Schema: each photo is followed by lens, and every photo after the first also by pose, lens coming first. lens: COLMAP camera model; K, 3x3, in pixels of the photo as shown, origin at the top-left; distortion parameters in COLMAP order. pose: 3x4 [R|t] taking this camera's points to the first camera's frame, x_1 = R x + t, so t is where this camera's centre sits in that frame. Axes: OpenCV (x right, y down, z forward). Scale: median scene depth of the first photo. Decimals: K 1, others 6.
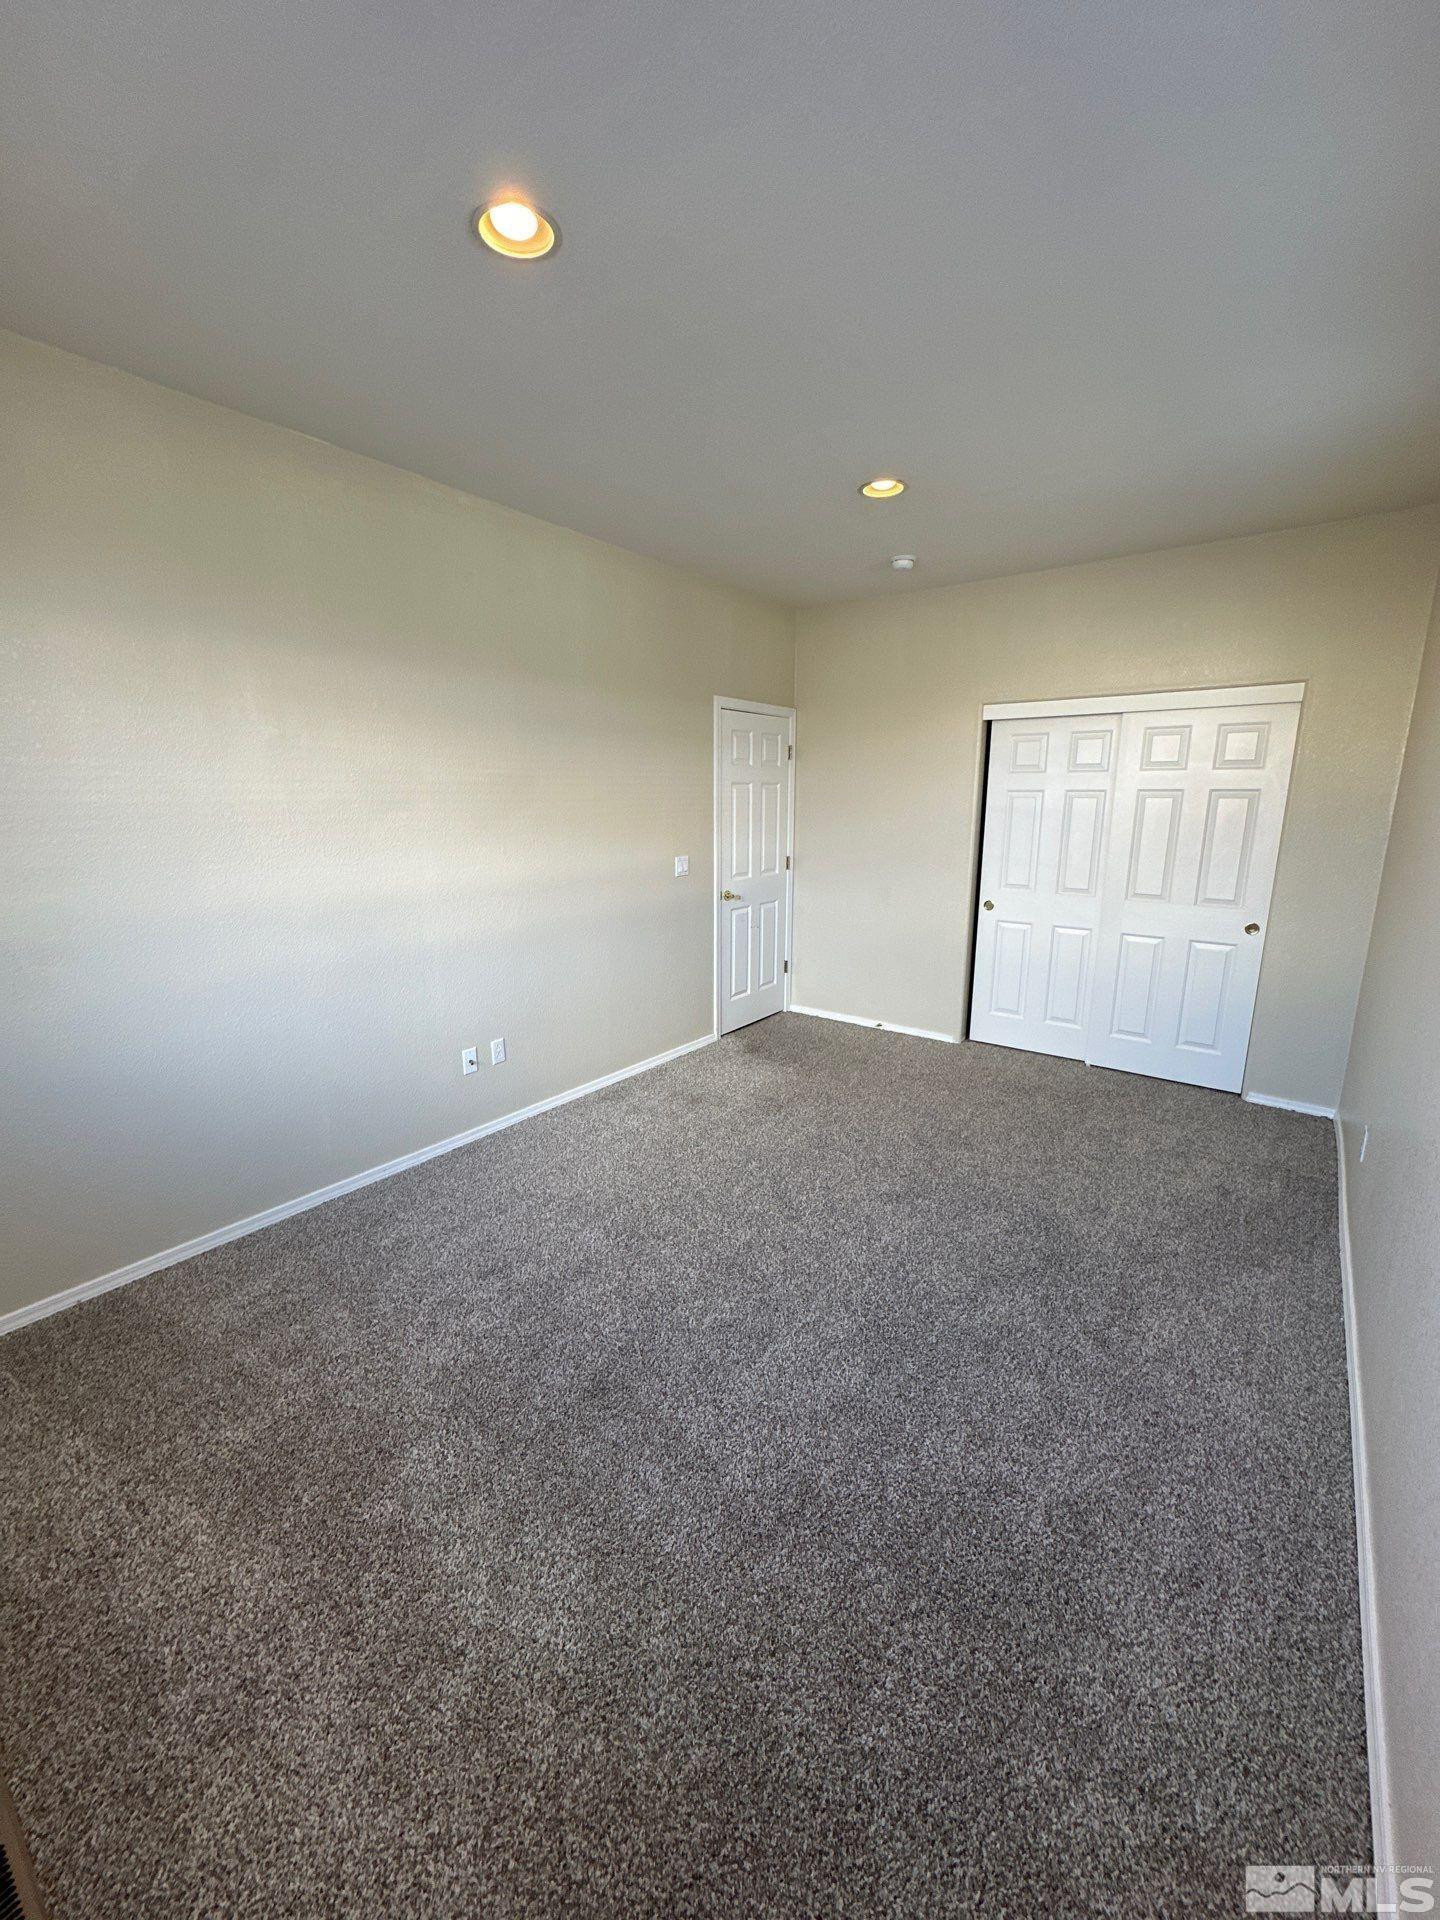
lens RADIAL K [[763.6, 0, 710.8], [0, 763.6, 956.3], [0, 0, 1]] dist [-0.002057, 0.000398]
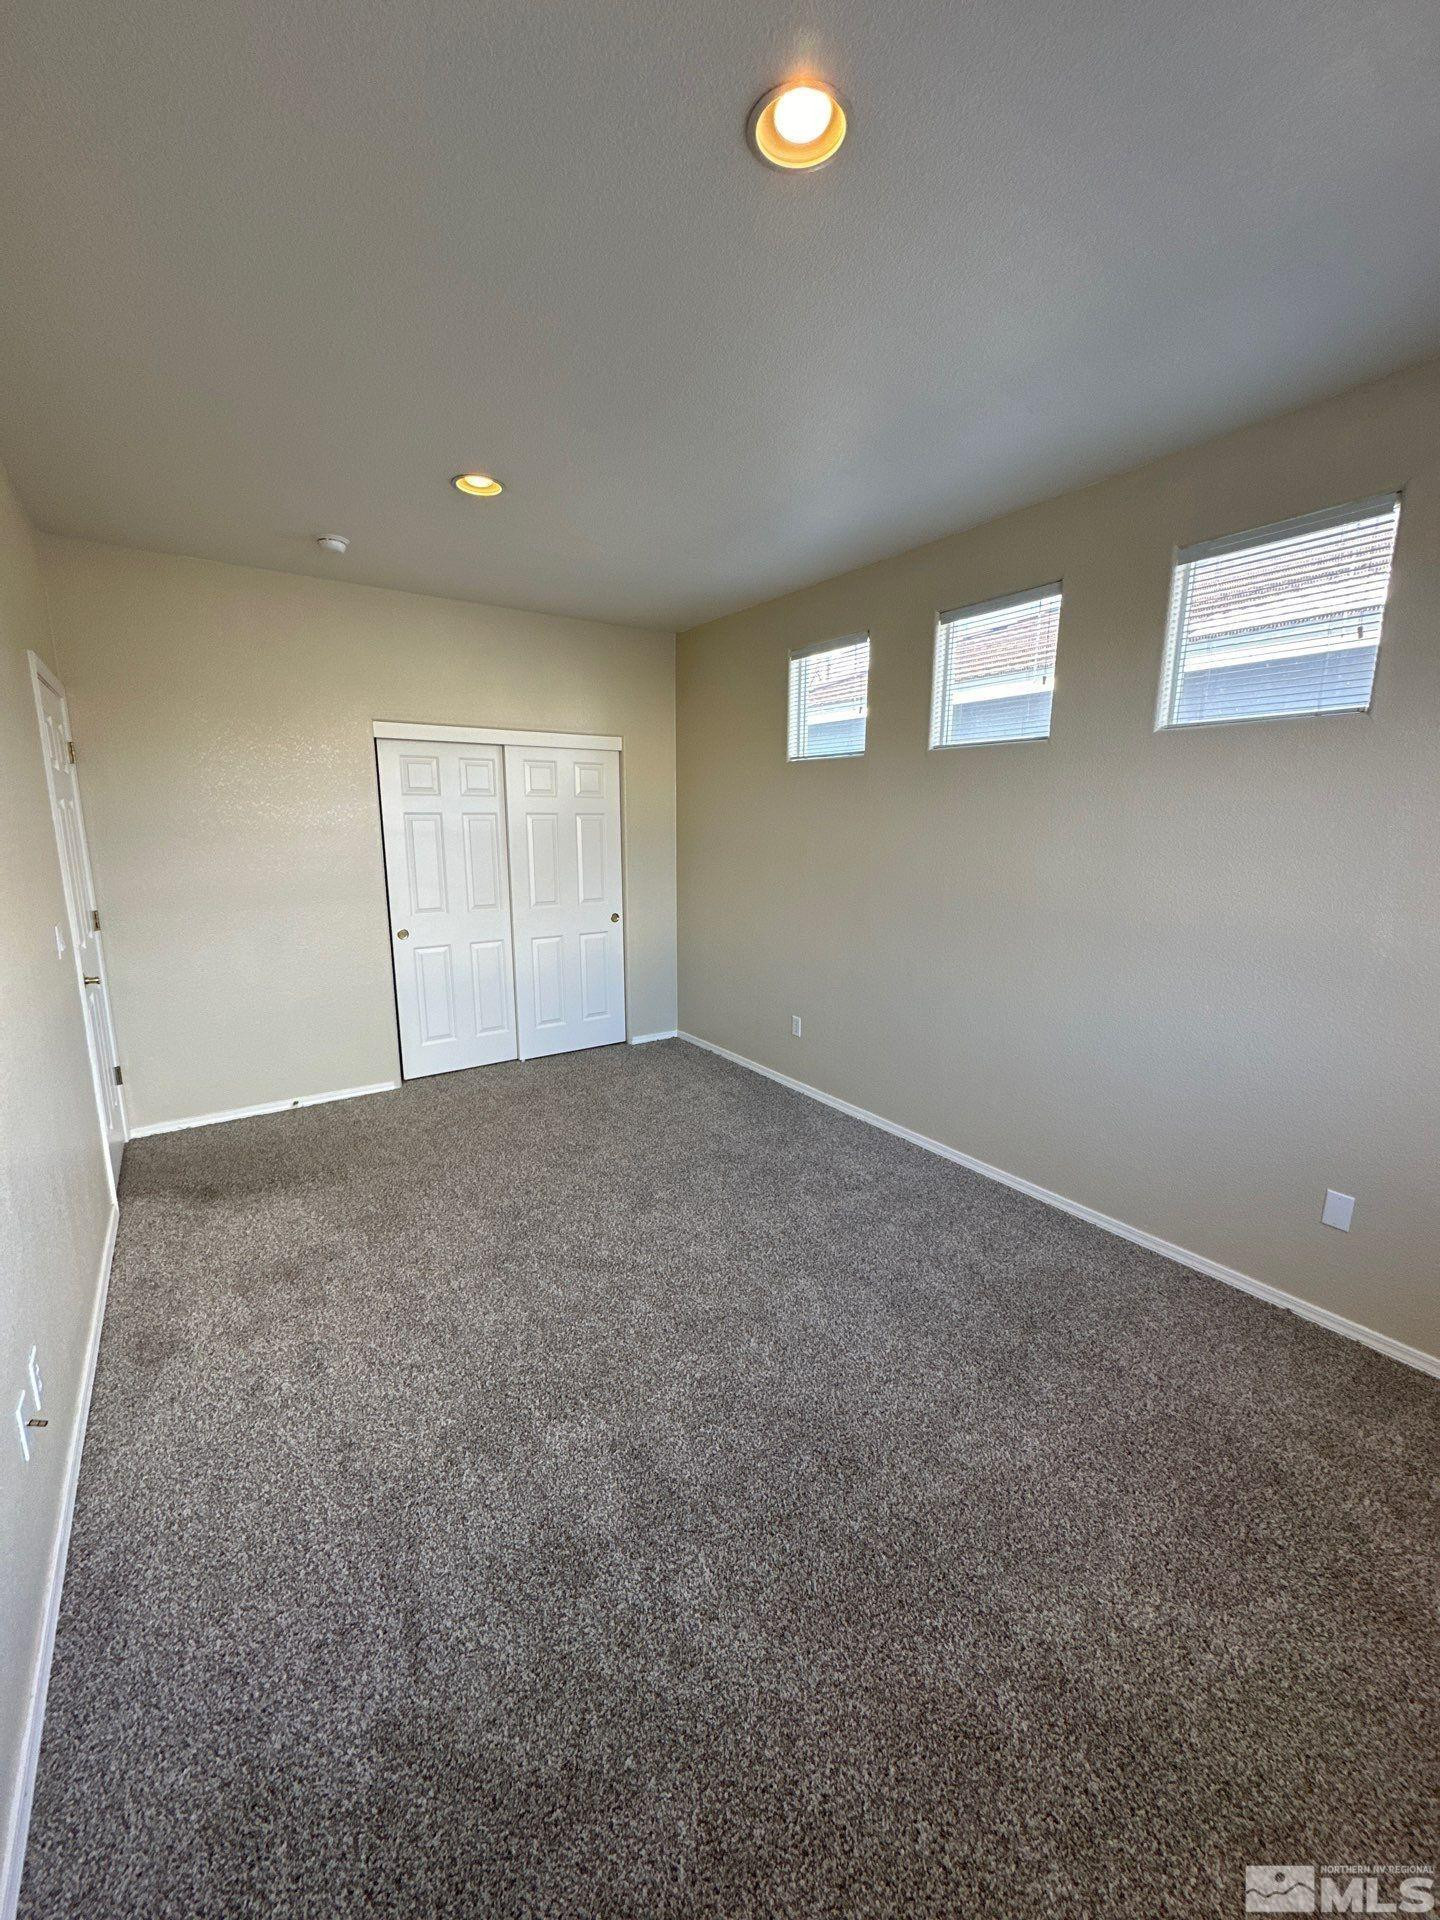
lens RADIAL K [[763.6, 0, 732.9], [0, 763.6, 956.4], [0, 0, 1]] dist [-0.002057, 0.000398]
pose [[0.292234, -0.170457, 0.941033, -0.460346], [0.194422, 0.974028, 0.116057, -0.078668], [-0.936376, 0.149041, 0.317785, 0.364171]]
